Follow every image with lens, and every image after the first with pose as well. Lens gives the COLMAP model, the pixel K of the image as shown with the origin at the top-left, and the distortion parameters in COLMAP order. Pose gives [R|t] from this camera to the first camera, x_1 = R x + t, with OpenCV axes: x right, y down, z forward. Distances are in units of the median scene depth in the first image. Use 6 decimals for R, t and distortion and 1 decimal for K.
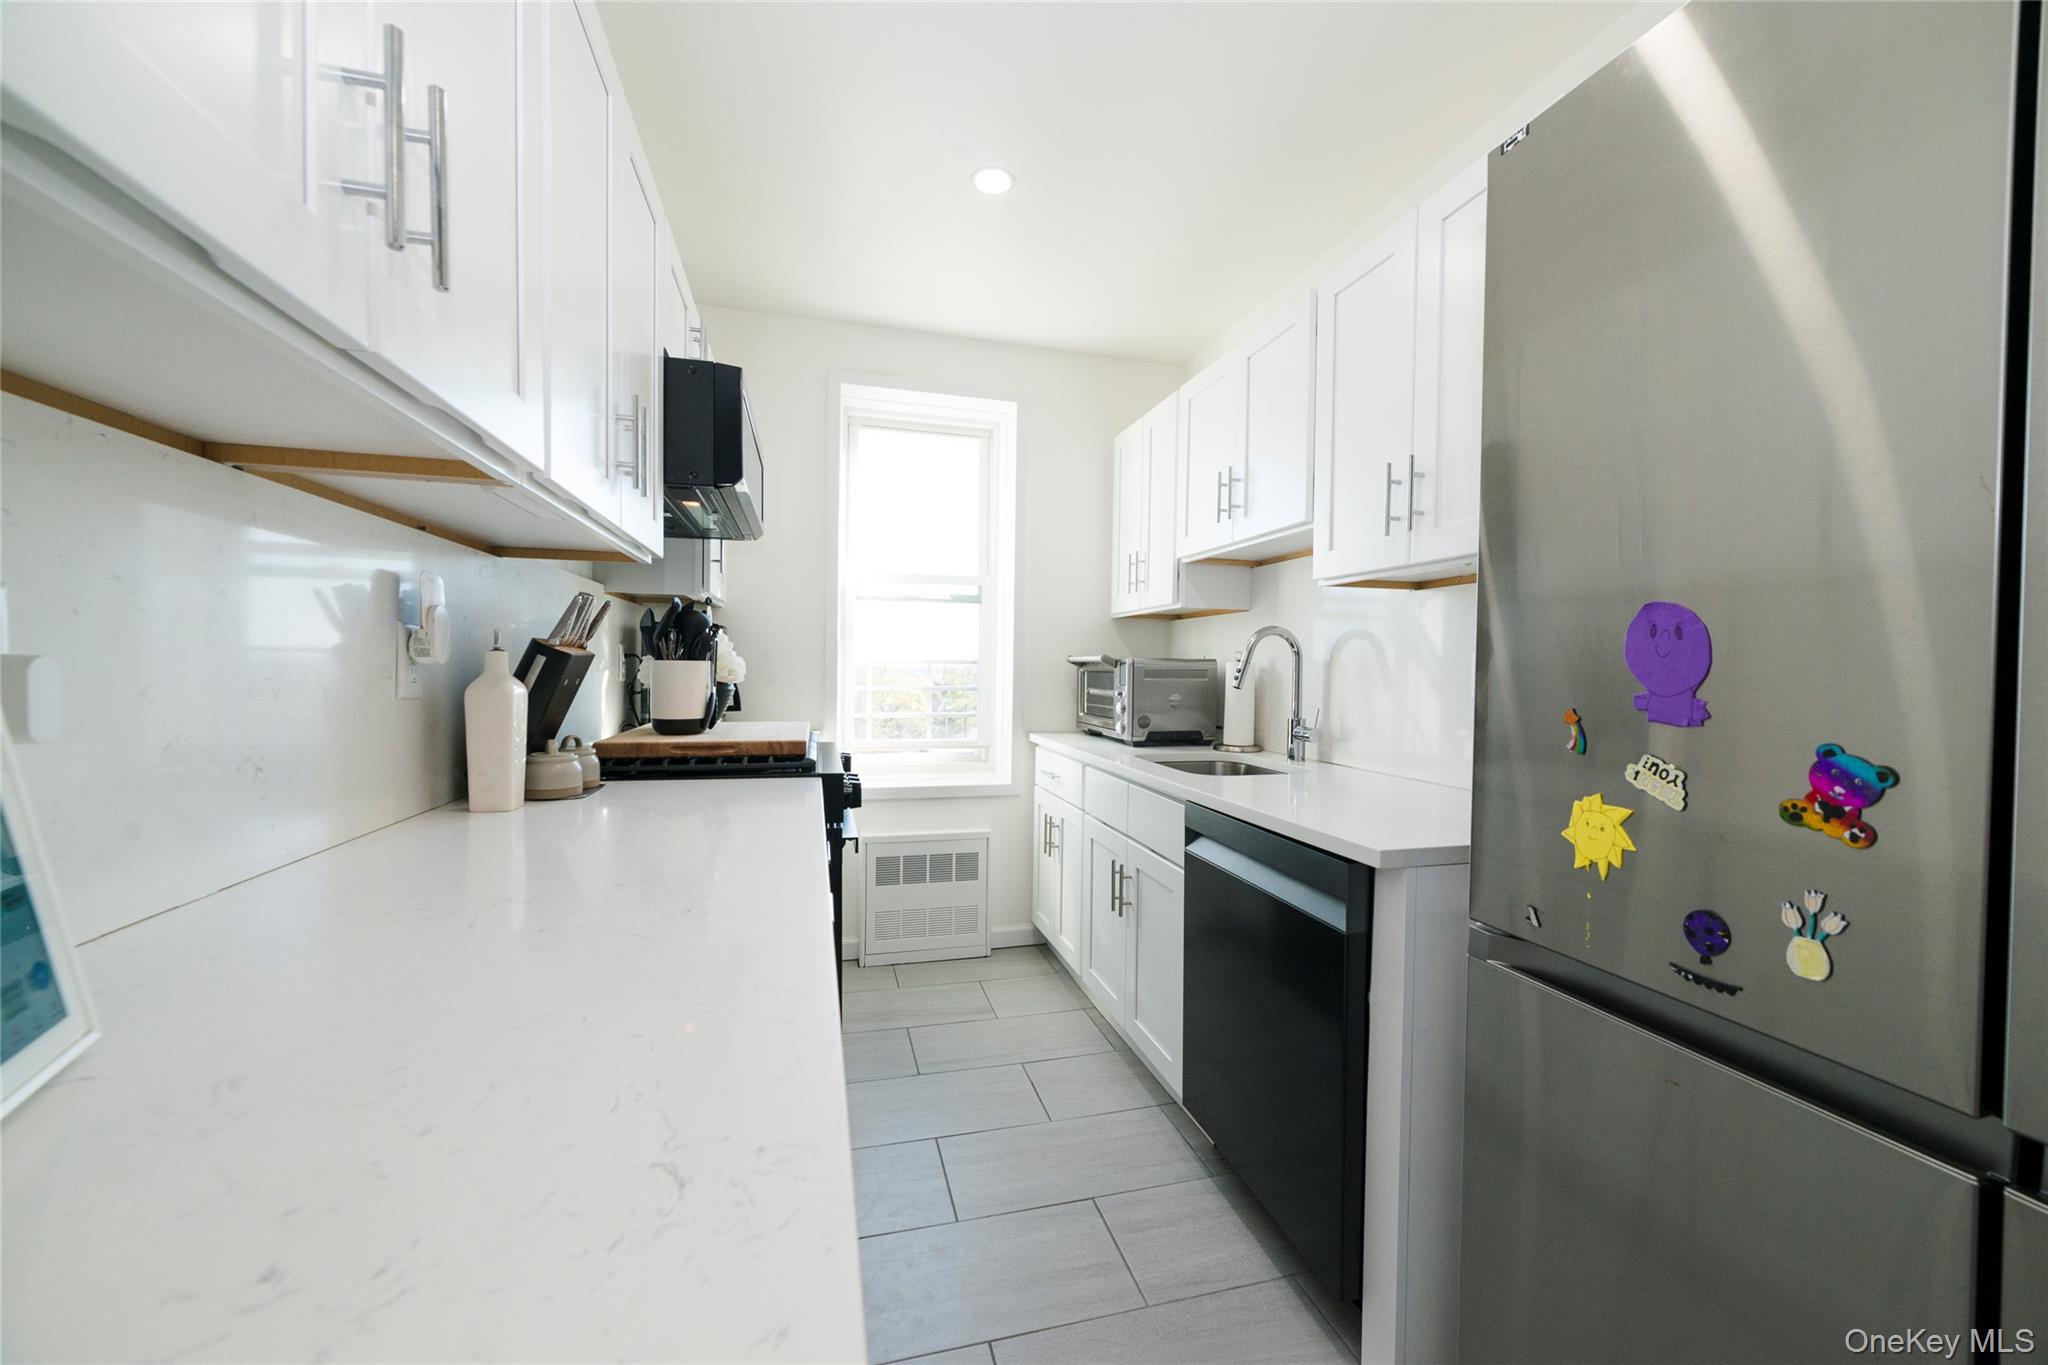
lens RADIAL K [[776.7, 0, 1034.6], [0, 776.7, 685.2], [0, 0, 1]] dist [0.000048, 0.000924]
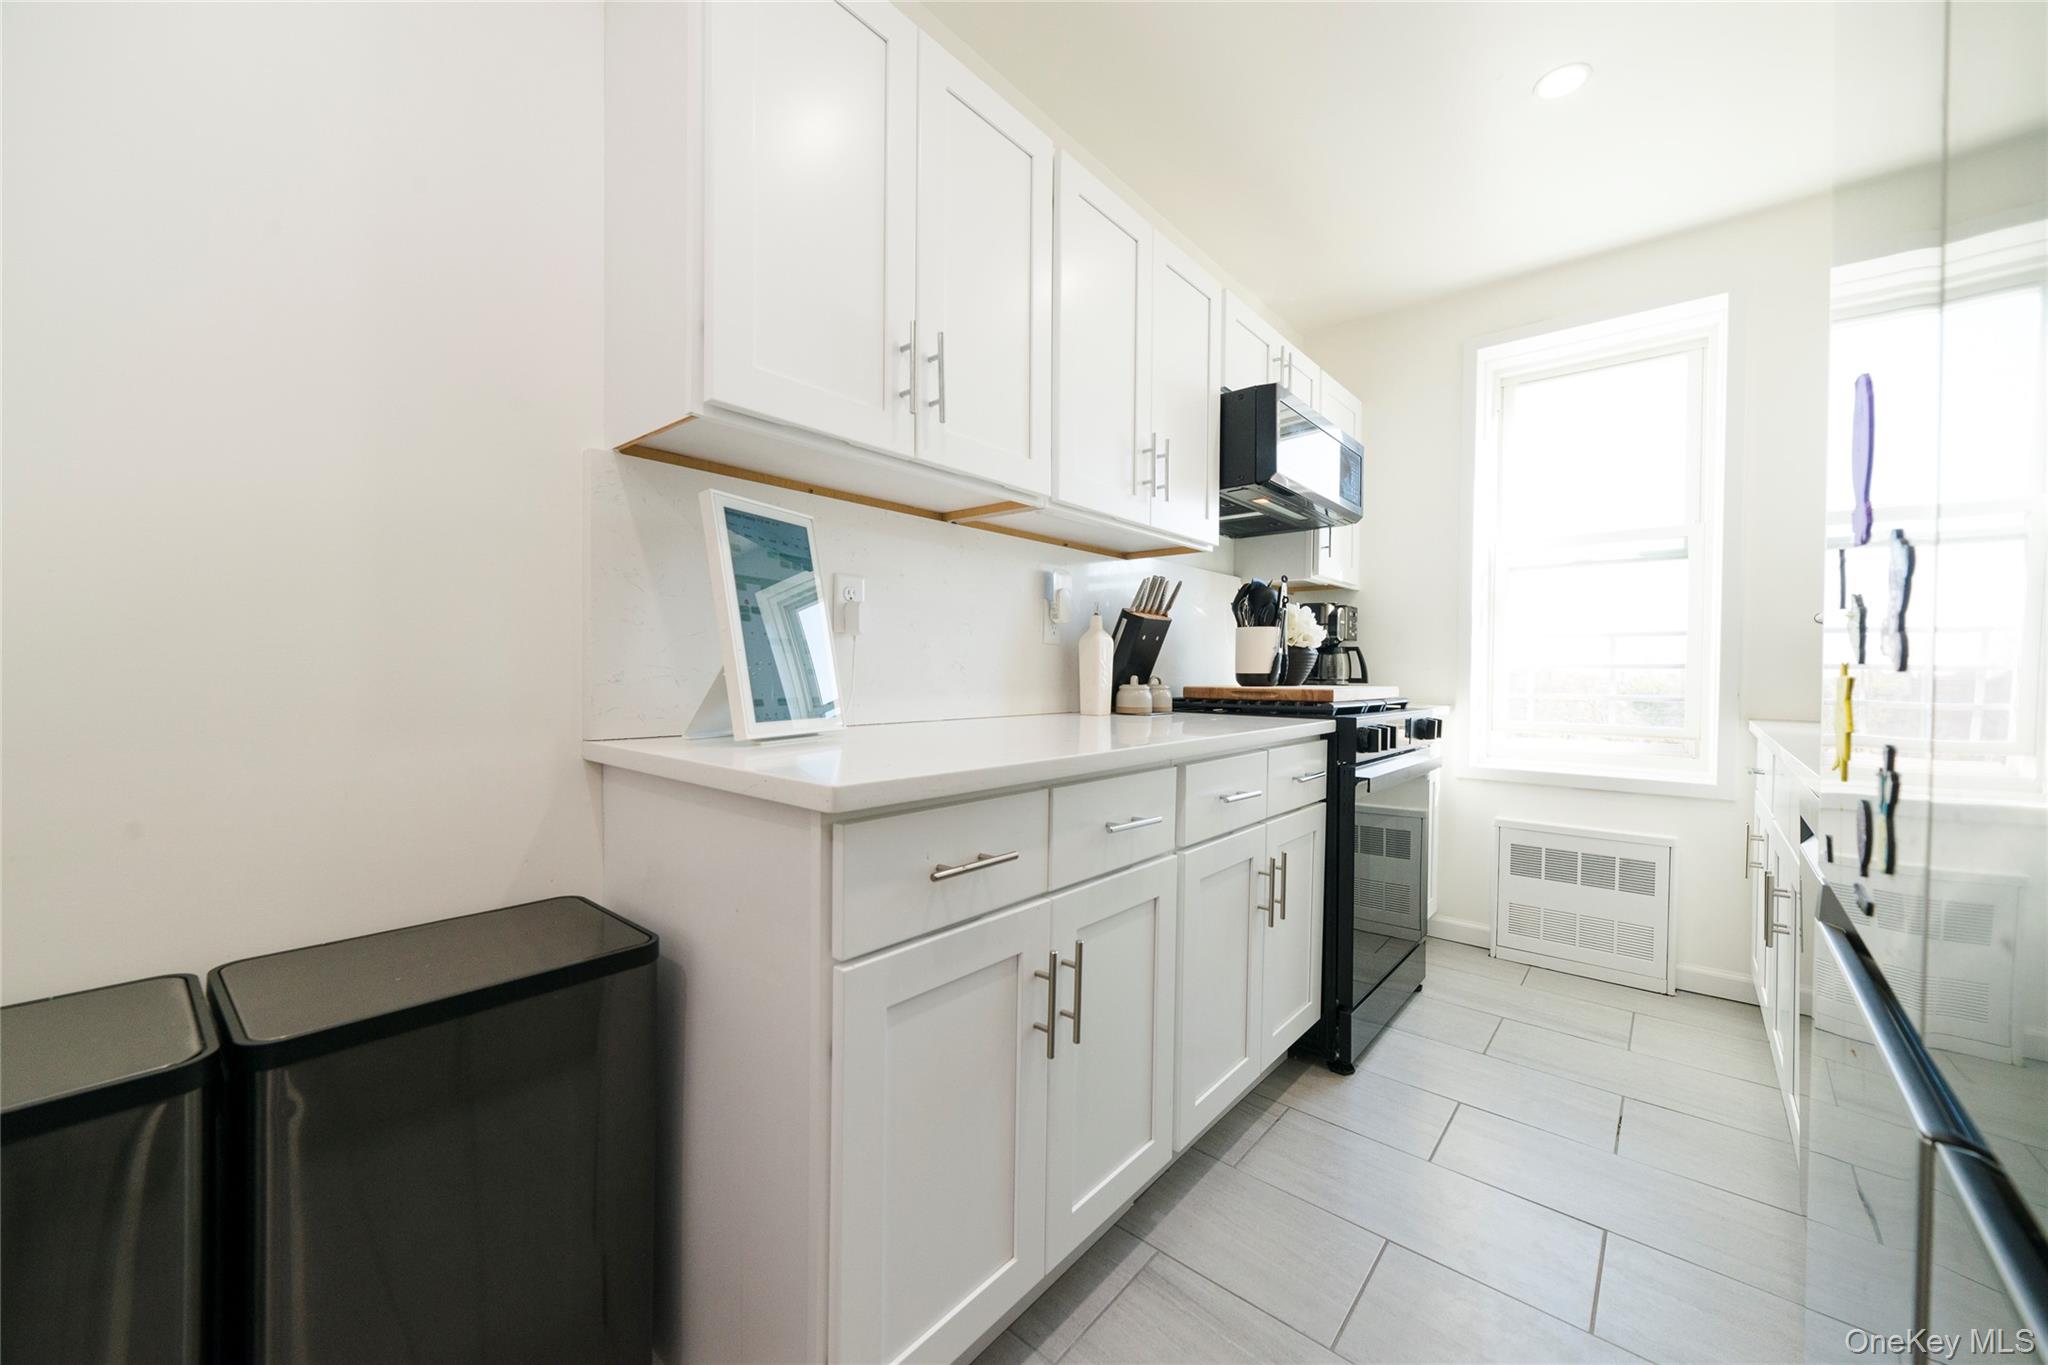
lens RADIAL K [[776.7, 0, 1030.5], [0, 776.7, 681.5], [0, 0, 1]] dist [0.000048, 0.000924]
pose [[0.566180, 0.003574, -0.824274, 0.291992], [-0.018975, 0.999782, -0.008699, 0.057559], [0.824063, 0.020565, 0.566125, -0.006564]]
